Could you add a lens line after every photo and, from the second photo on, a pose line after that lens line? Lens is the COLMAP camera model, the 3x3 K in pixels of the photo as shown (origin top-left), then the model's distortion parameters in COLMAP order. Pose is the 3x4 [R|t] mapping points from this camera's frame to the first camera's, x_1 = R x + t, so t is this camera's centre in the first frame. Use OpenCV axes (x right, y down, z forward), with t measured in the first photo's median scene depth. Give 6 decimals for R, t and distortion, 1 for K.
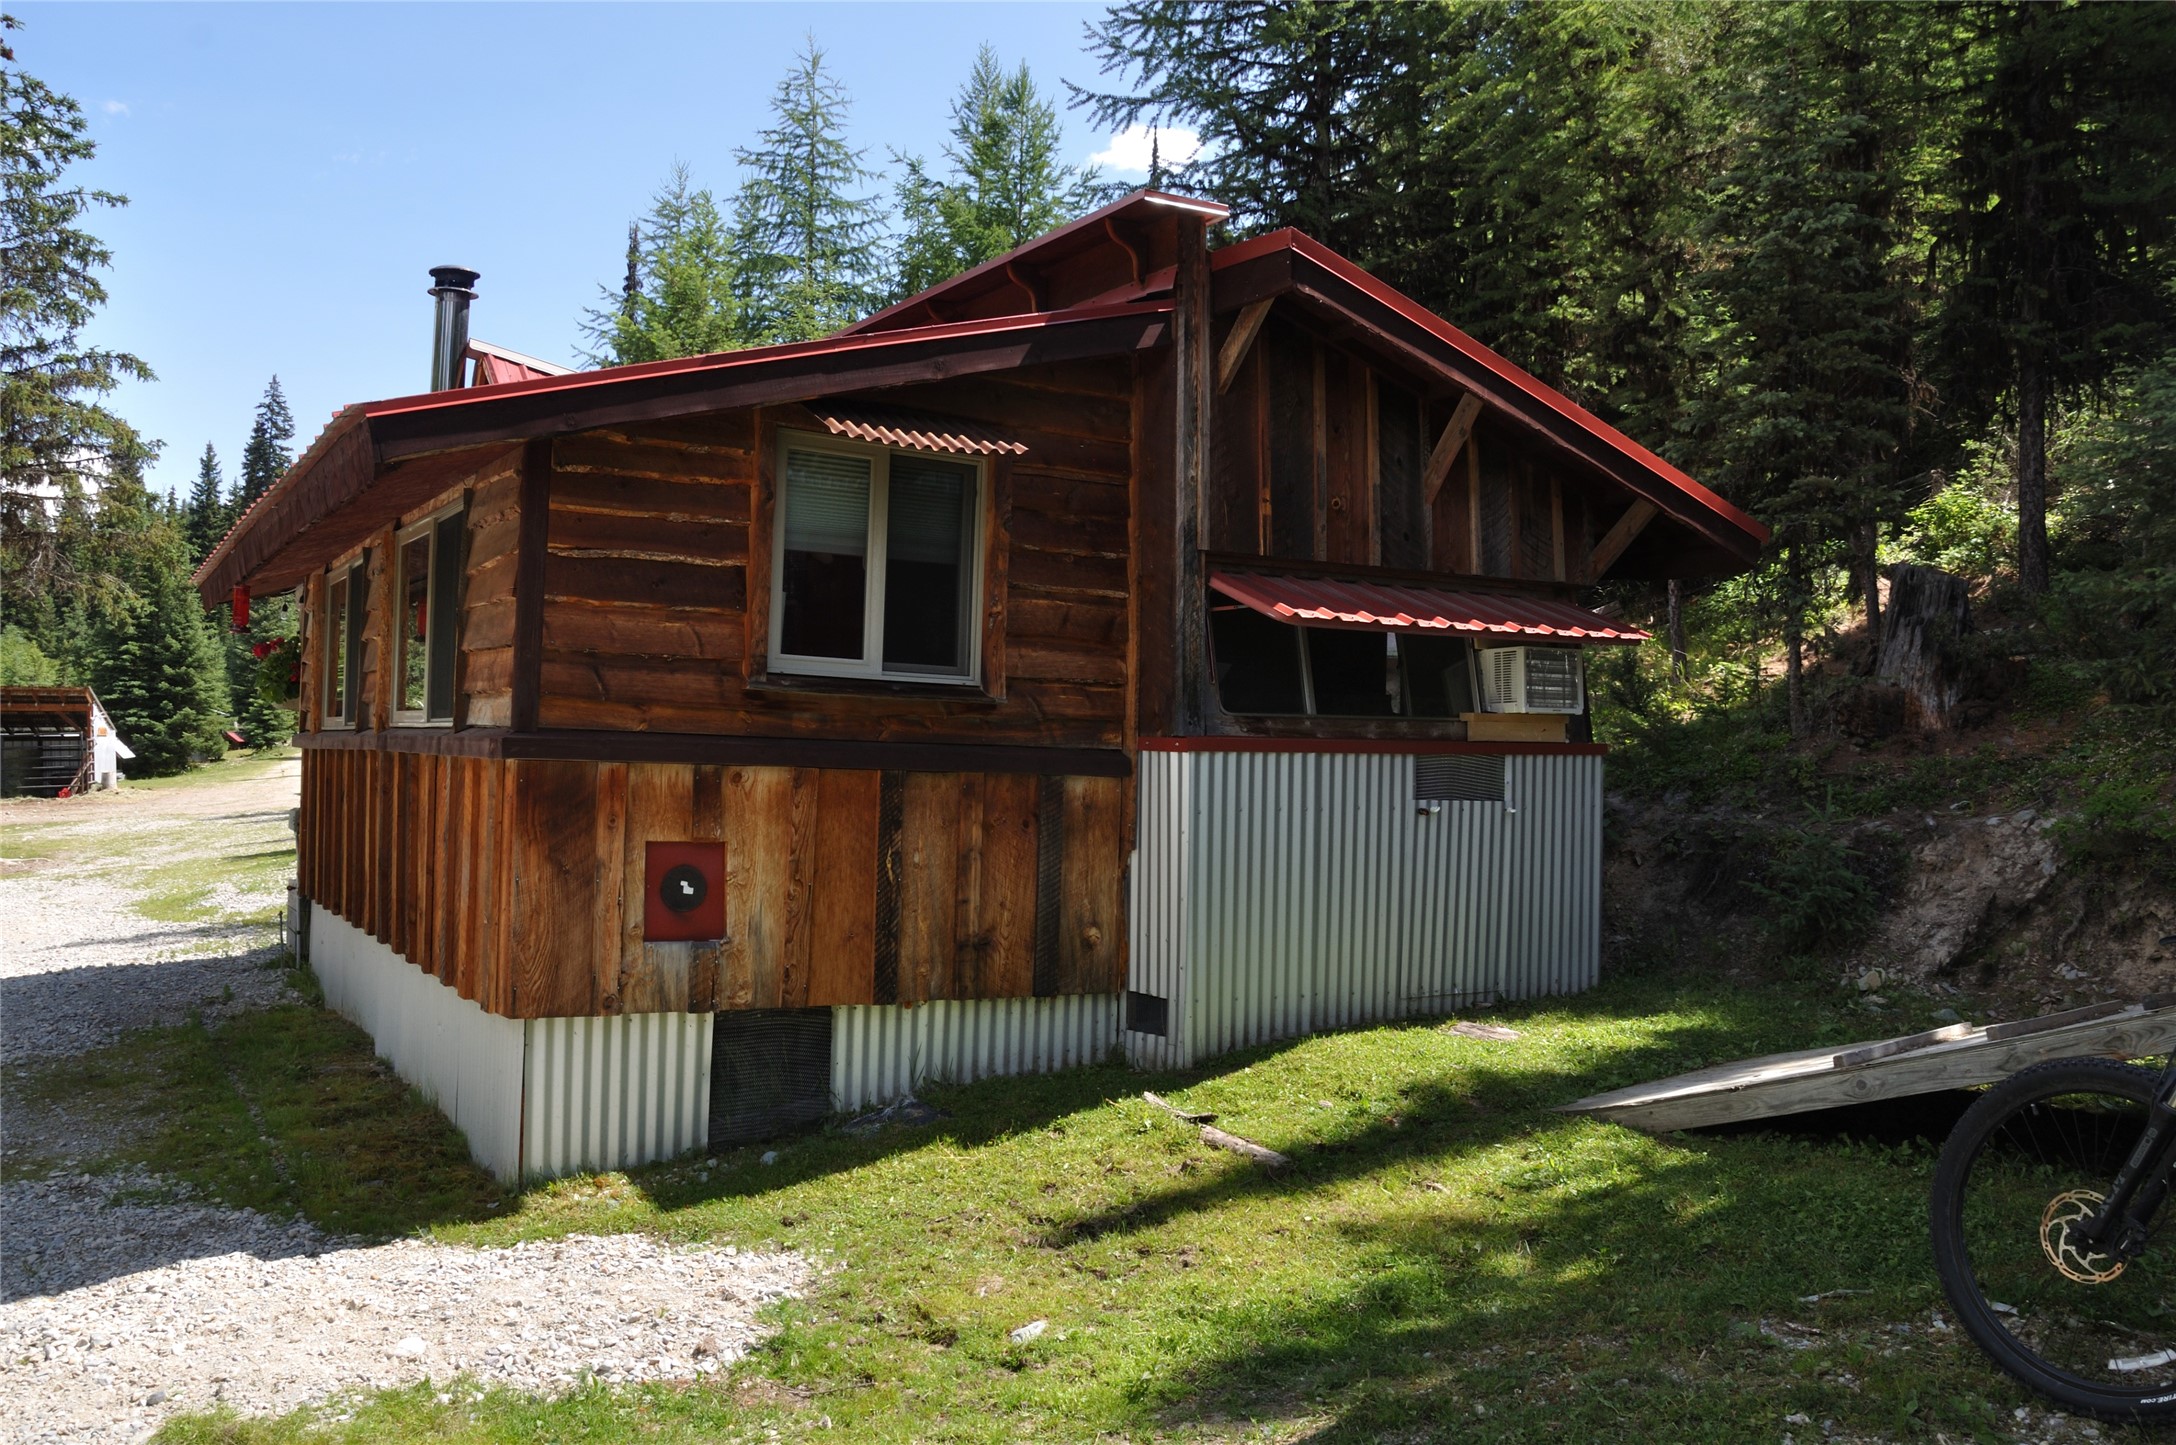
lens RADIAL K [[1759.2, 0, 1081.7], [0, 1759.2, 731.1], [0, 0, 1]] dist [-0.137510, 0.122398]
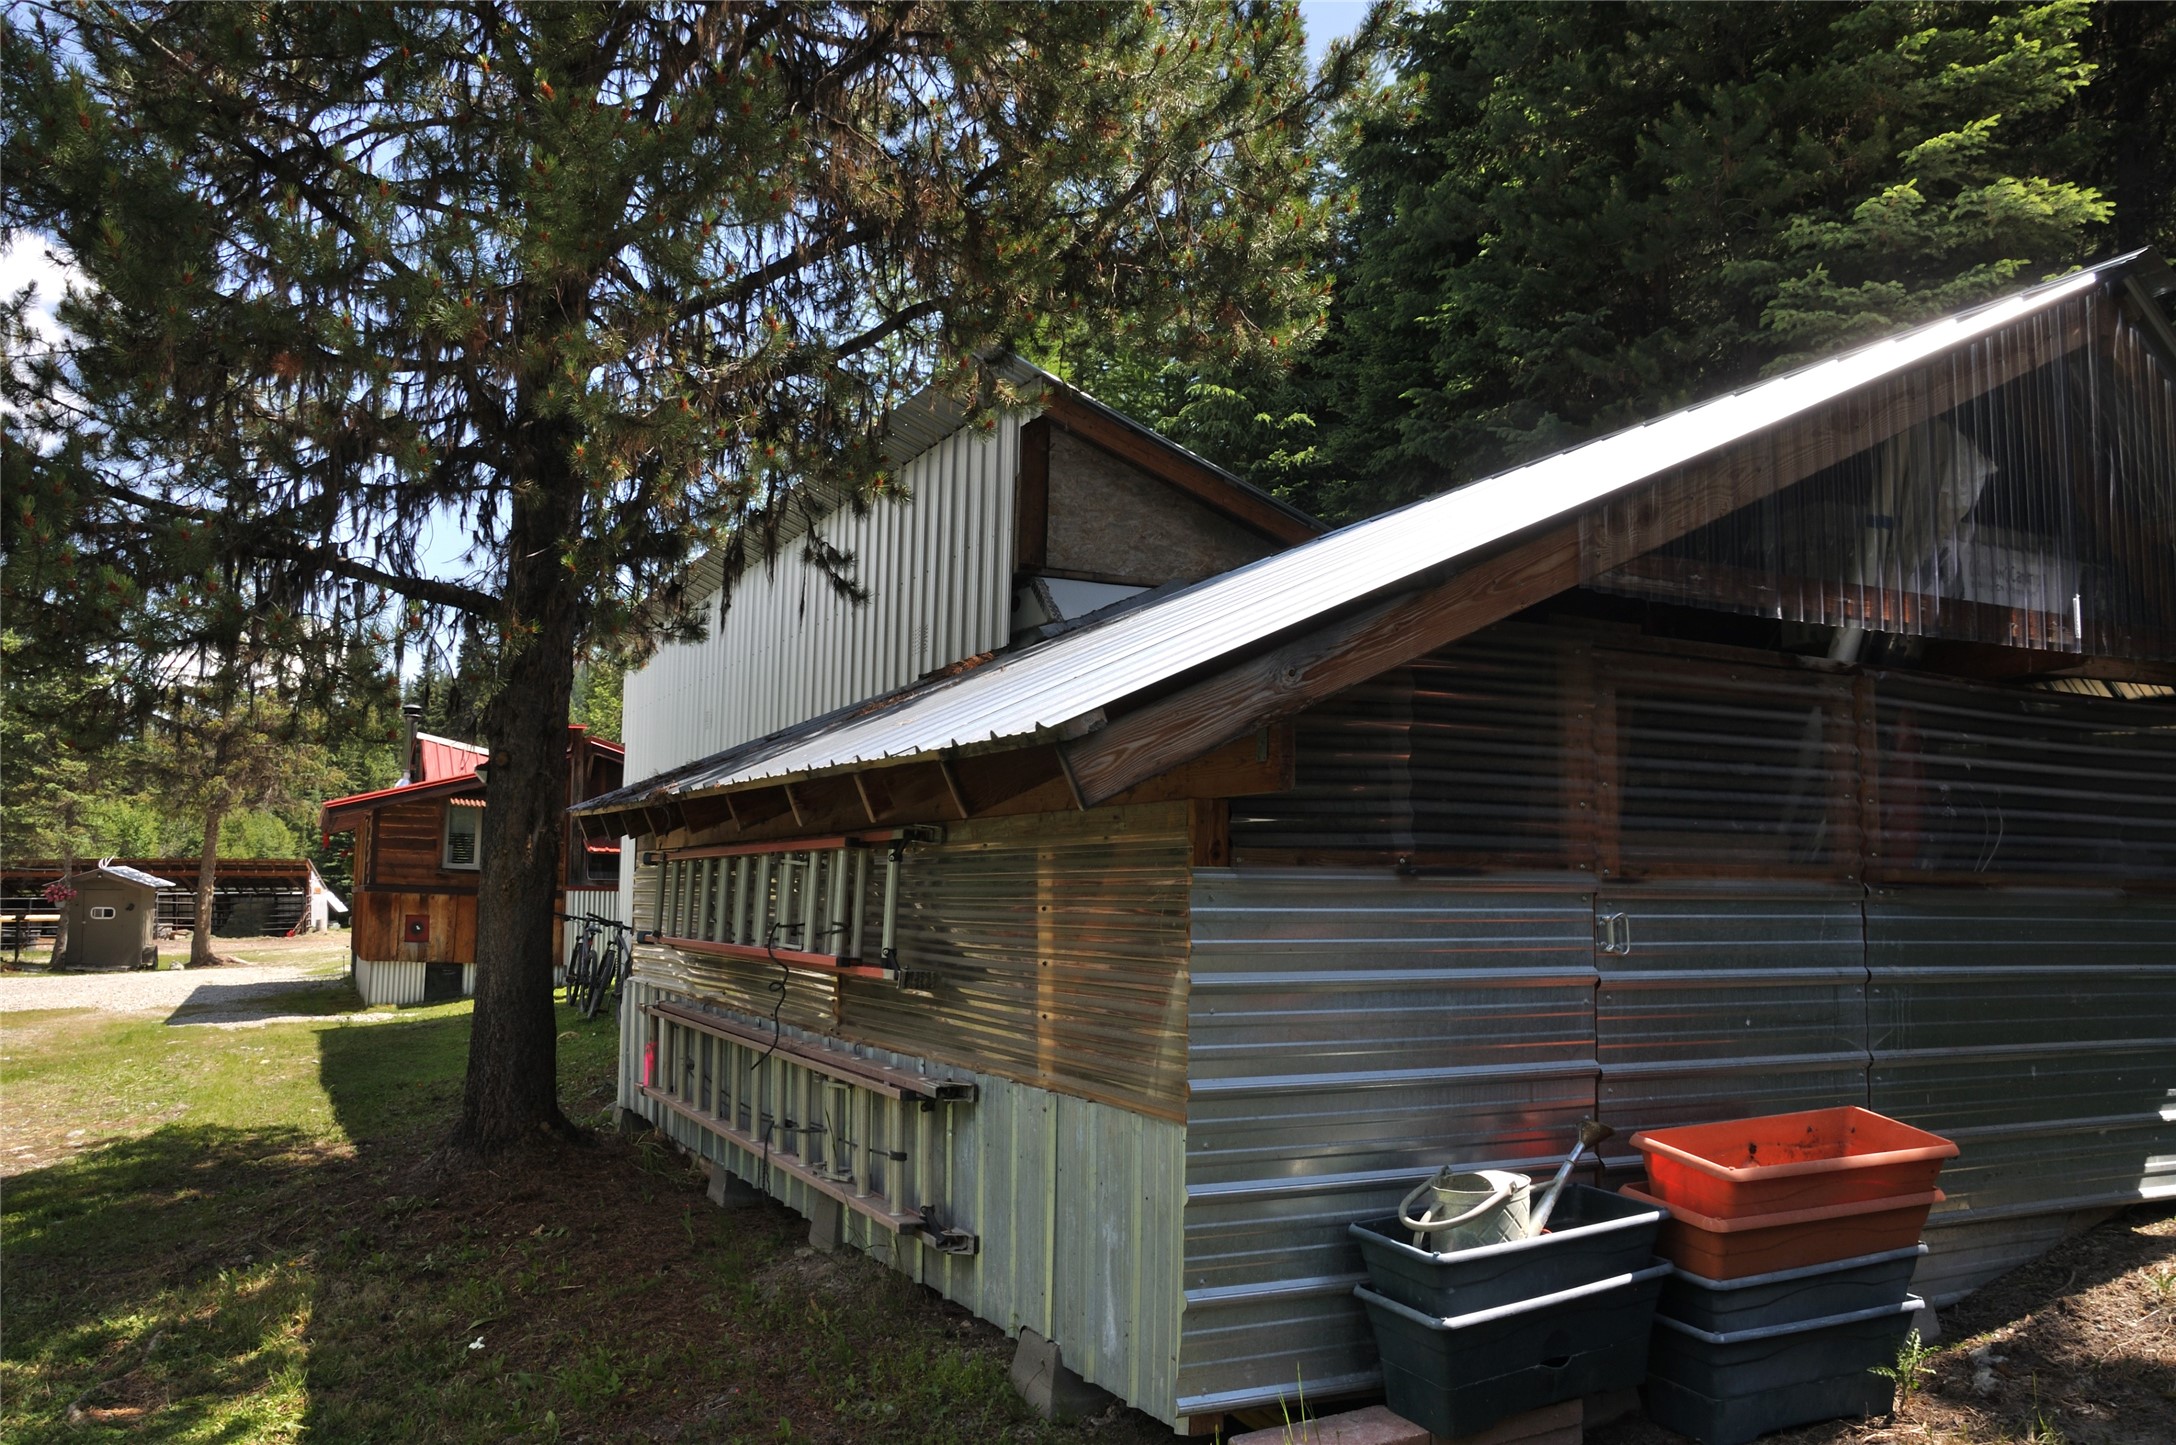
lens RADIAL K [[1759.2, 0, 1088.2], [0, 1759.2, 724.7], [0, 0, 1]] dist [-0.137510, 0.122398]
pose [[0.993165, -0.021968, -0.114631, 0.156249], [0.011358, 0.995657, -0.092401, 0.001683], [0.116163, 0.090468, 0.989101, -0.240060]]
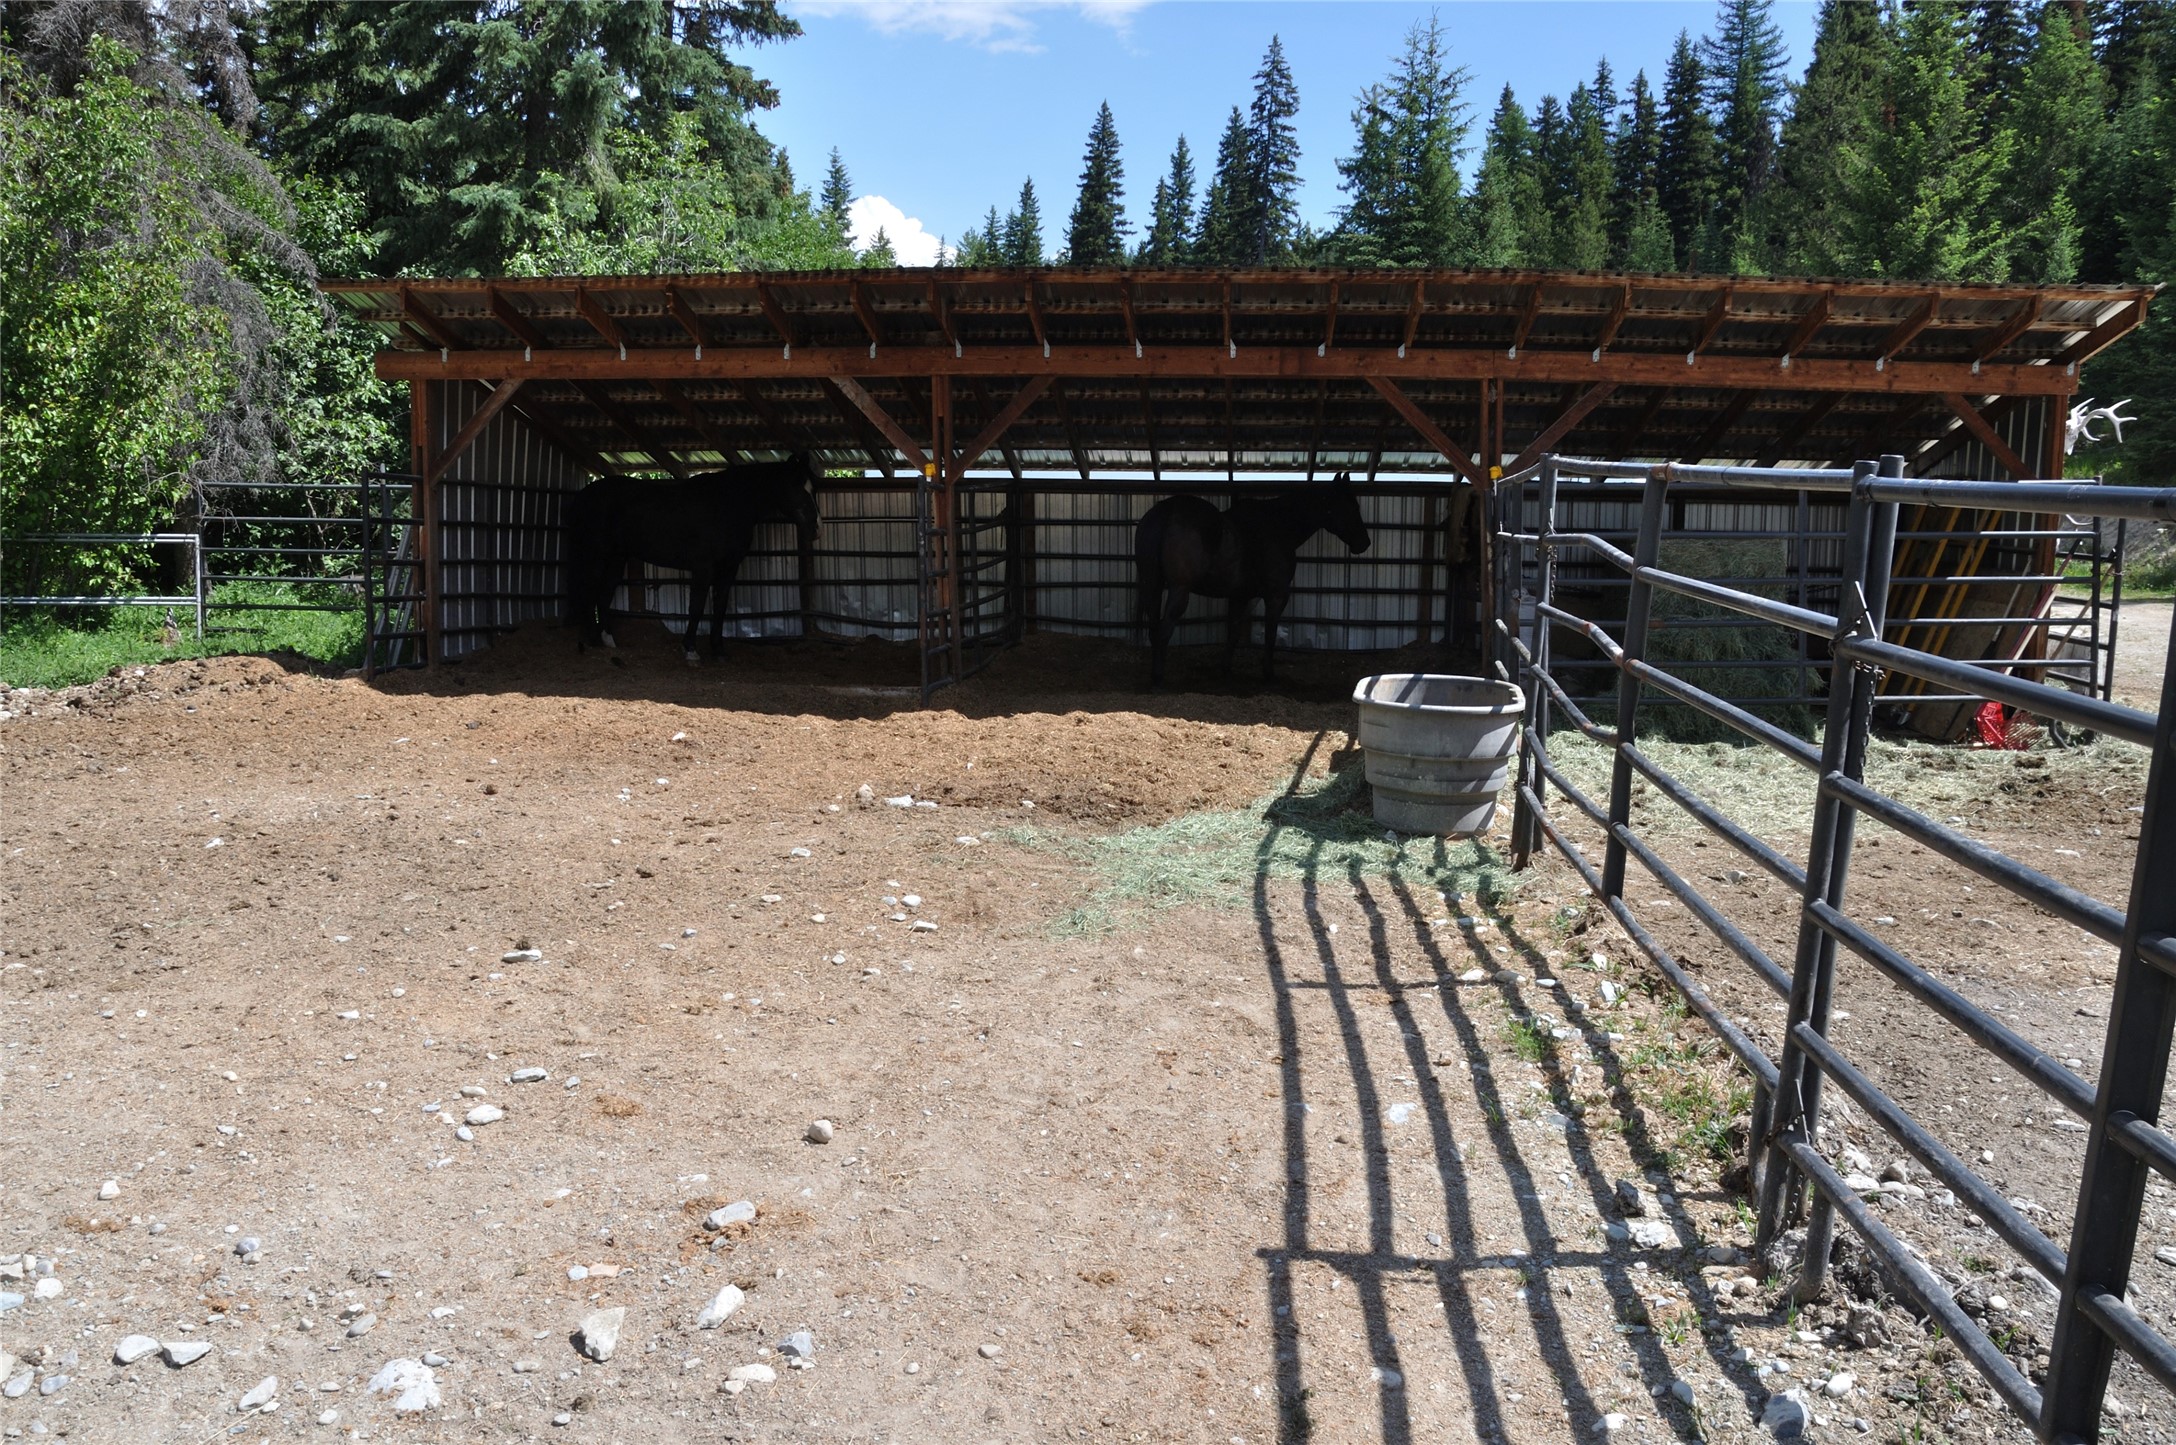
lens RADIAL K [[1759.2, 0, 1092.3], [0, 1759.2, 714.1], [0, 0, 1]] dist [-0.137510, 0.122398]
pose [[0.897687, 0.072405, -0.434644, -0.394710], [-0.015848, 0.991074, 0.132366, 0.001751], [0.440348, -0.111935, 0.890822, 0.469318]]
